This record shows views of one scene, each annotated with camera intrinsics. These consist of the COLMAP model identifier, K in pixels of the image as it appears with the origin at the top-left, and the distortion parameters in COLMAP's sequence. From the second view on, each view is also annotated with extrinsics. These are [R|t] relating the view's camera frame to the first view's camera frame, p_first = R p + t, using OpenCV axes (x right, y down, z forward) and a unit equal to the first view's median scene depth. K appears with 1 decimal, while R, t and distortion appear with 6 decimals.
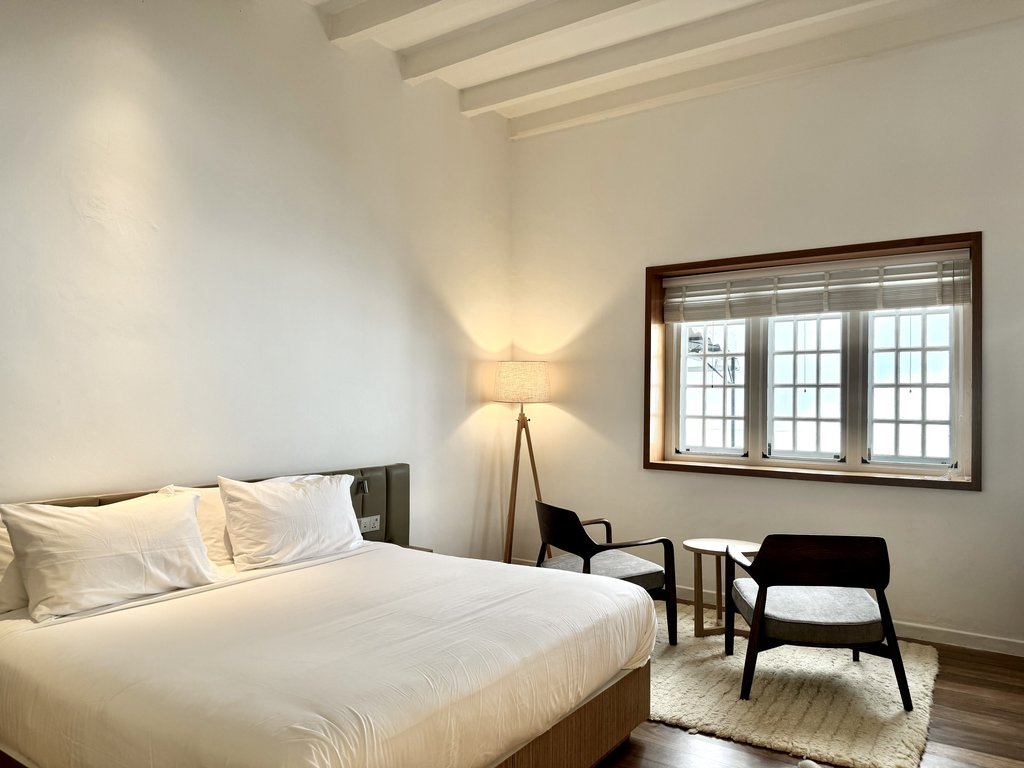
lens RADIAL K [[726.1, 0, 512.9], [0, 726.1, 394.7], [0, 0, 1]] dist [-0.002831, -0.001706]
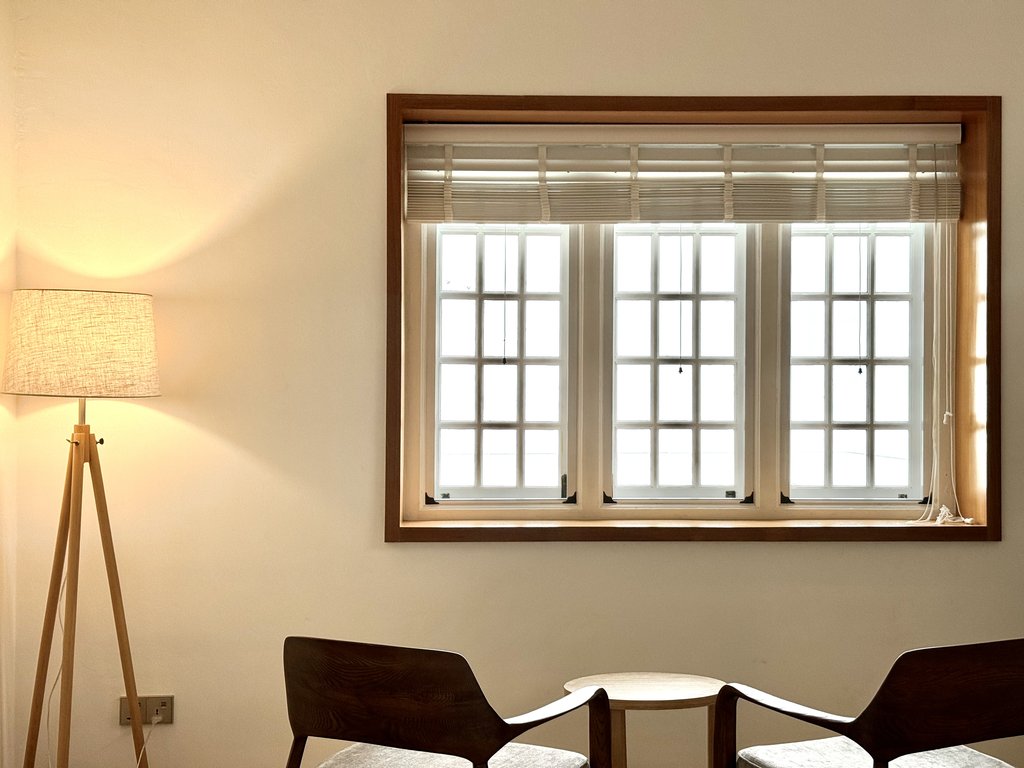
lens RADIAL K [[1456.6, 0, 512.1], [0, 1456.6, 380.1], [0, 0, 1]] dist [0.227122, 0.000000]
pose [[0.783191, -0.001511, 0.621779, -0.340750], [0.000018, 0.999997, 0.002407, -0.000811], [-0.621781, -0.001874, 0.783189, 0.251066]]
